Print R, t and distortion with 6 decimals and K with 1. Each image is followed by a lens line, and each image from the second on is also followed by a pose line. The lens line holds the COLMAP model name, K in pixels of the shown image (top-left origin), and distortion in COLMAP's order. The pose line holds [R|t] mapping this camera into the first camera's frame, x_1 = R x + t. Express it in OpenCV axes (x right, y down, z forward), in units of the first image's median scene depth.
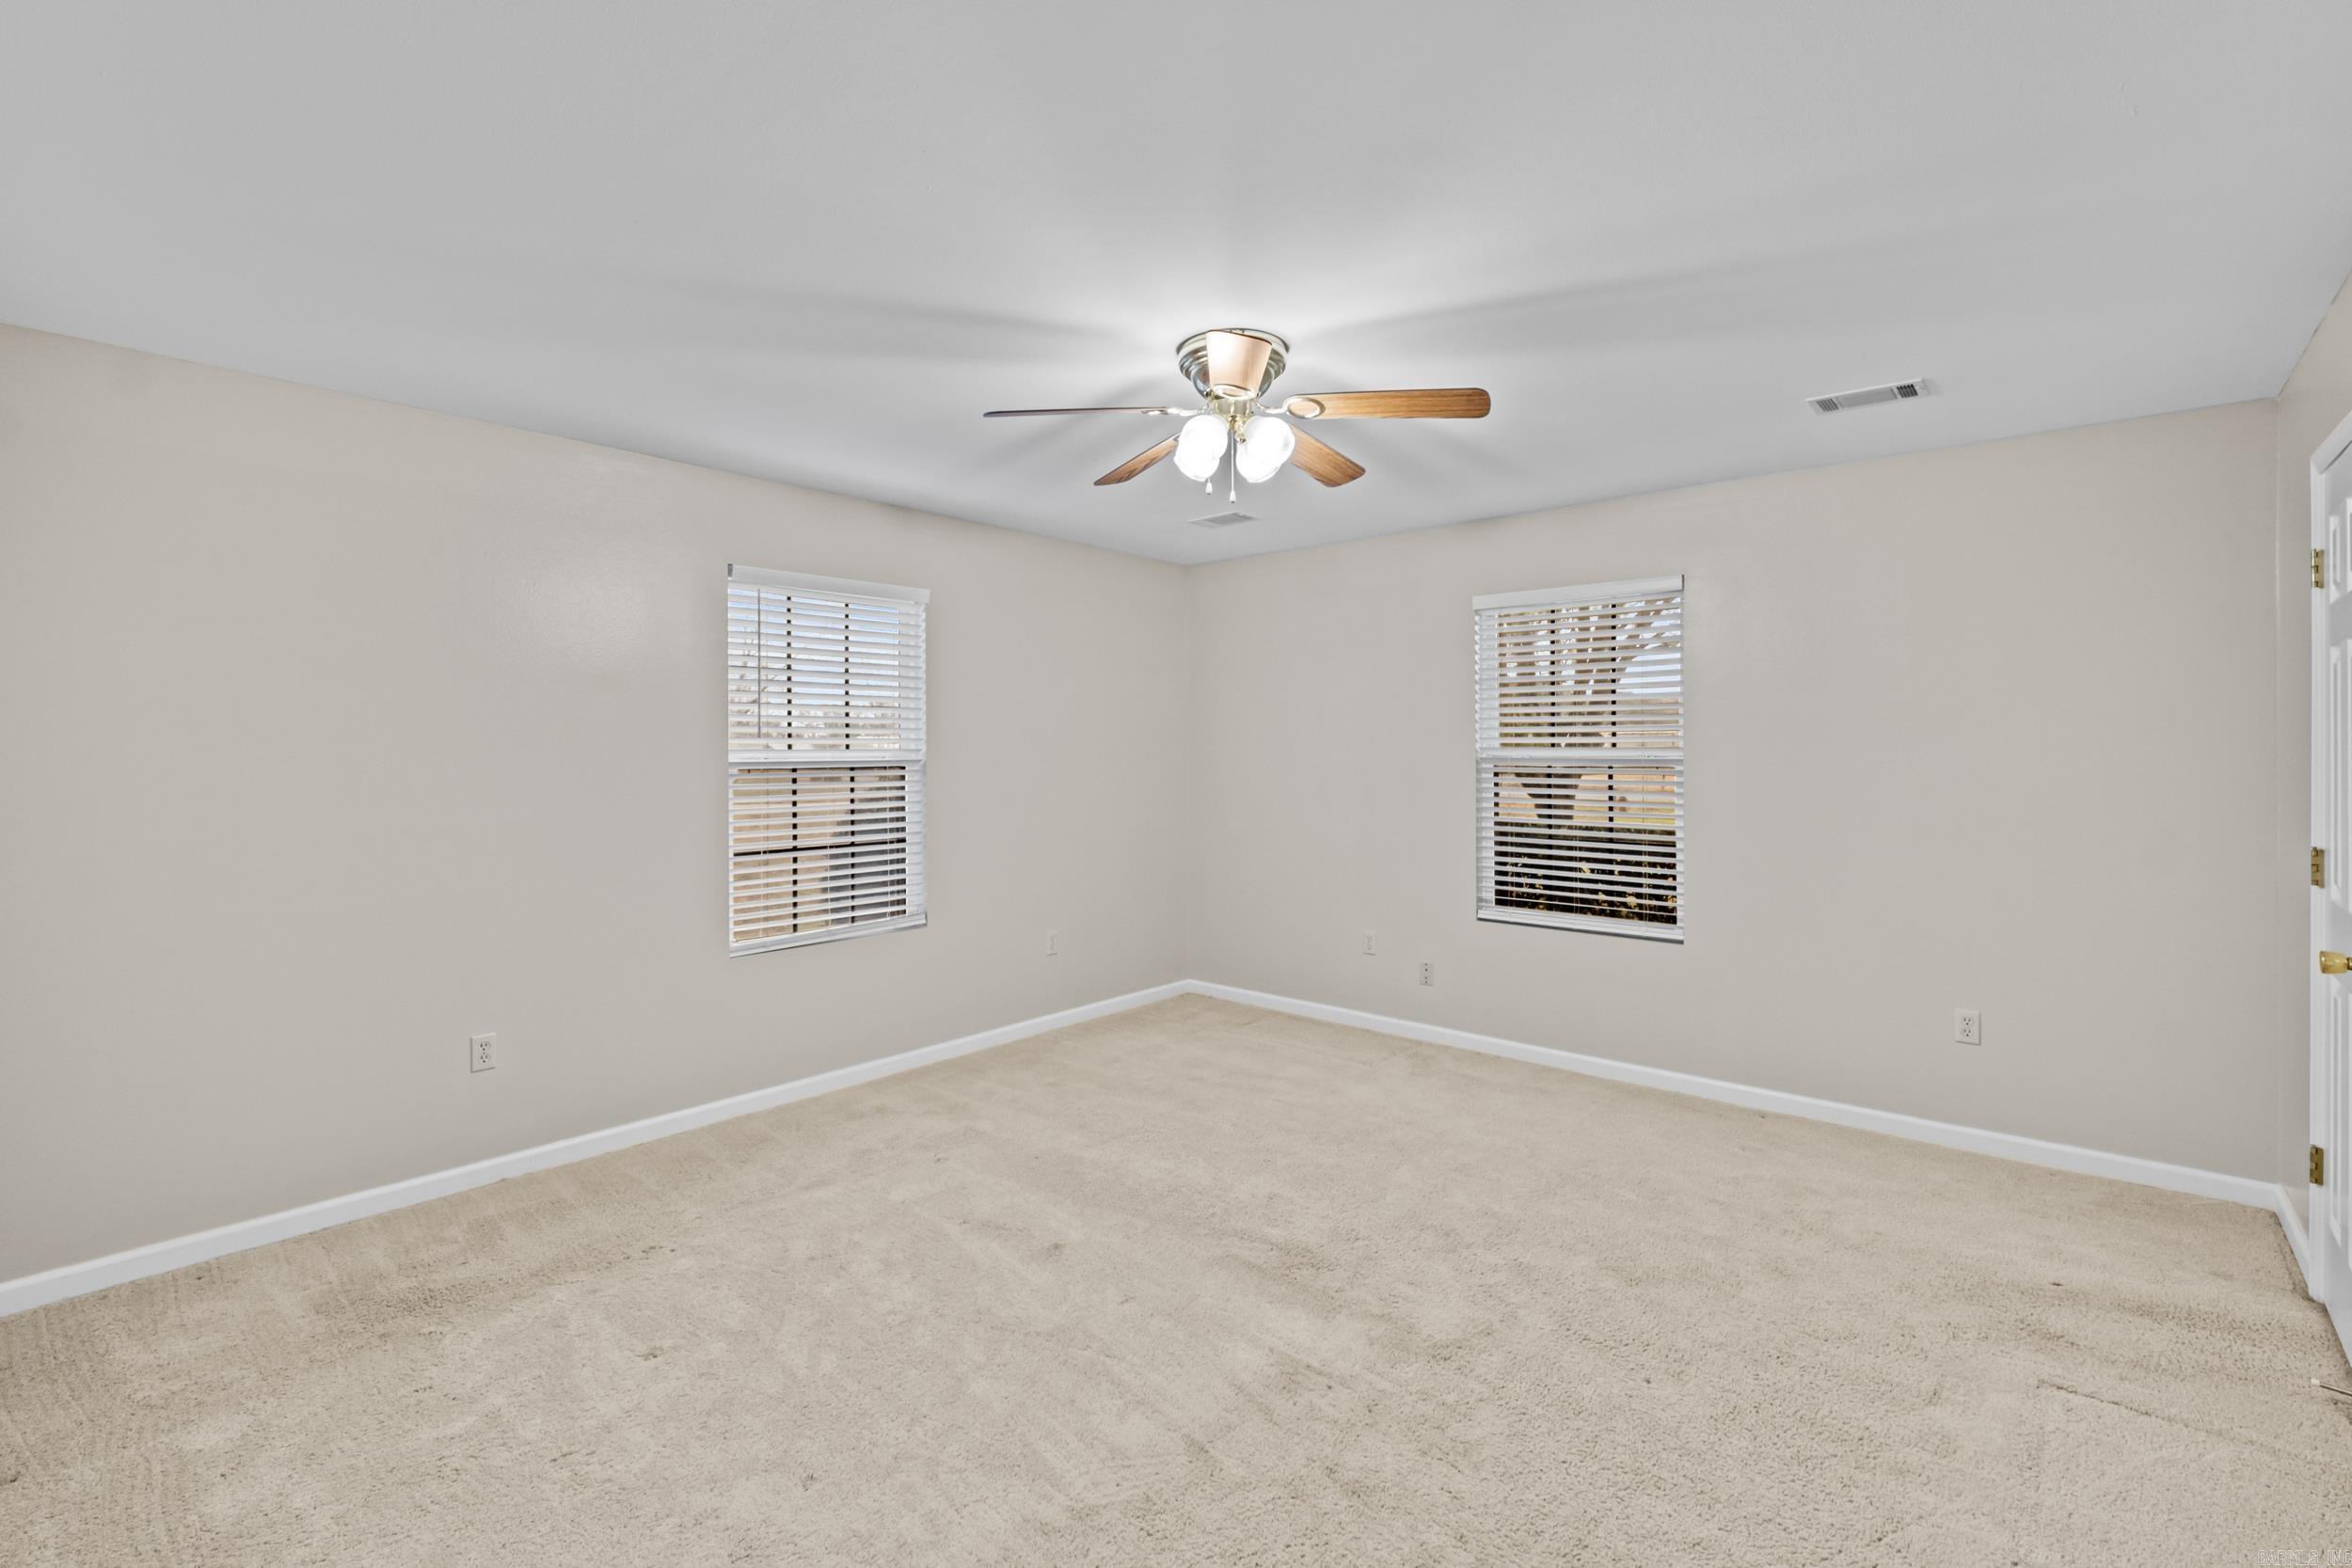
lens RADIAL K [[1038.8, 0, 1157.0], [0, 1038.8, 742.0], [0, 0, 1]] dist [-0.004349, -0.001395]
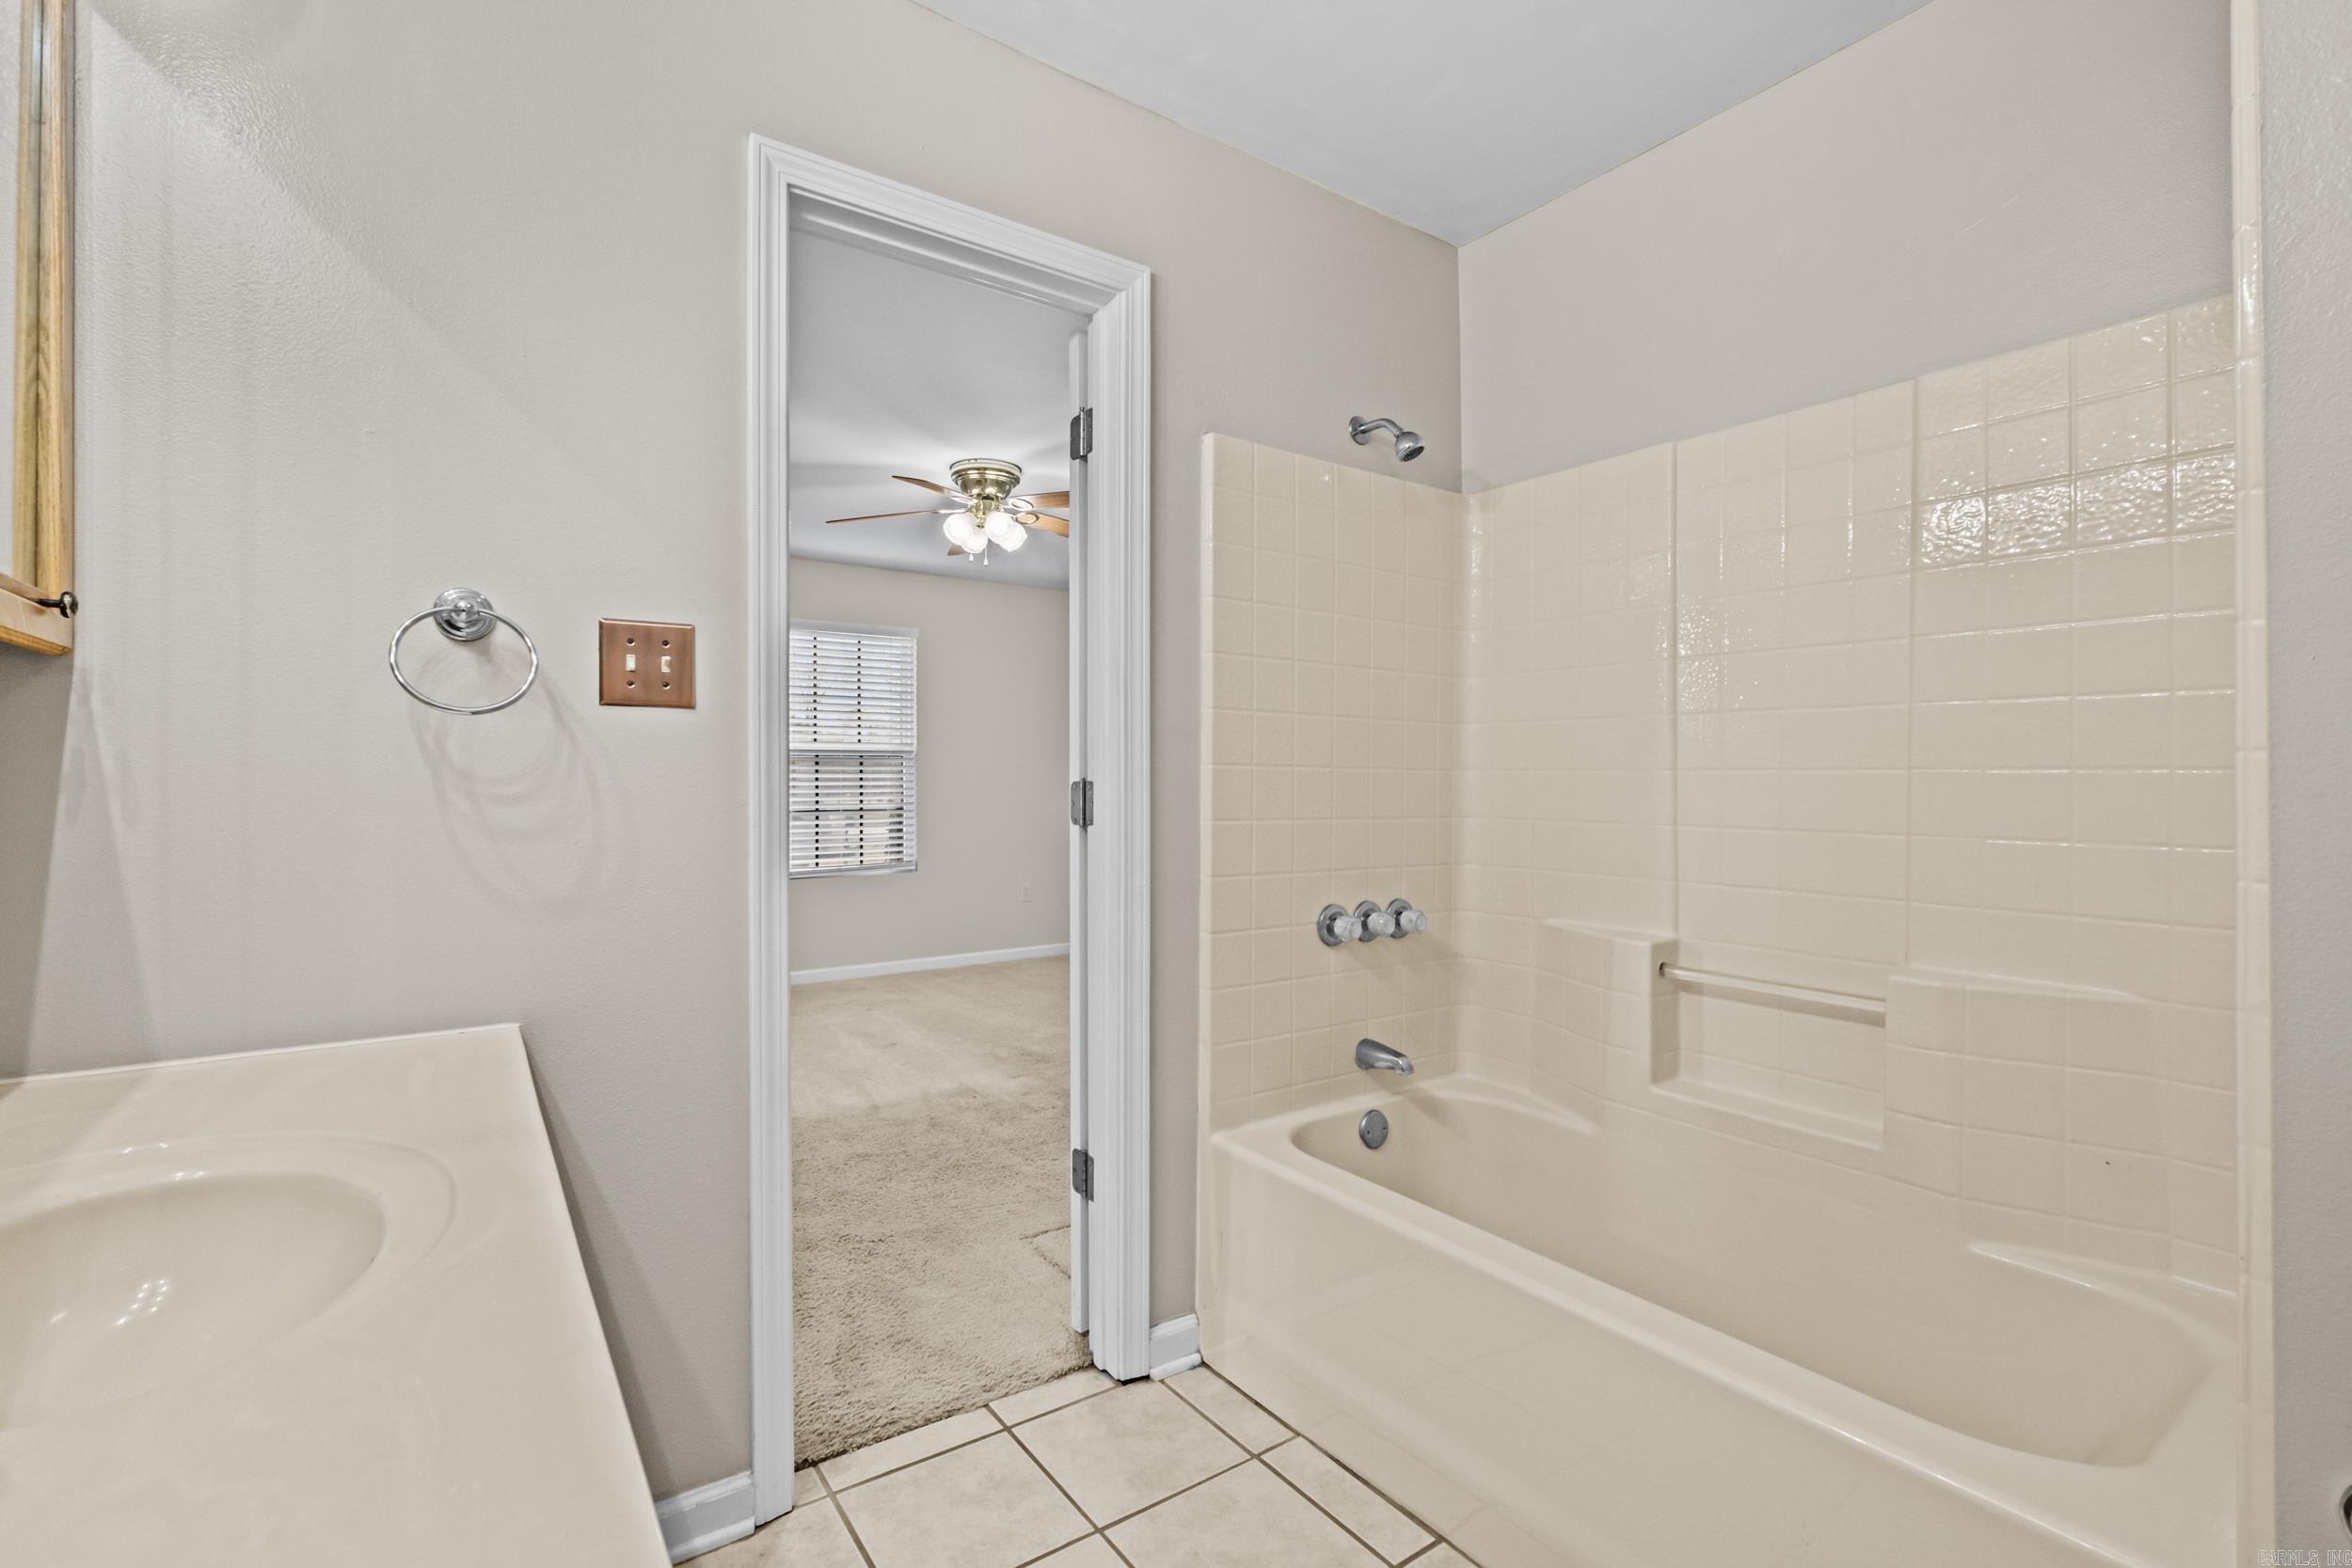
lens RADIAL K [[1021.6, 0, 1164.3], [0, 1021.6, 780.4], [0, 0, 1]] dist [-0.005419, -0.000490]
pose [[0.977158, 0.005223, -0.212448, 0.422472], [-0.004944, 0.999986, 0.001844, 0.056199], [0.212455, -0.000752, 0.977171, -0.281466]]
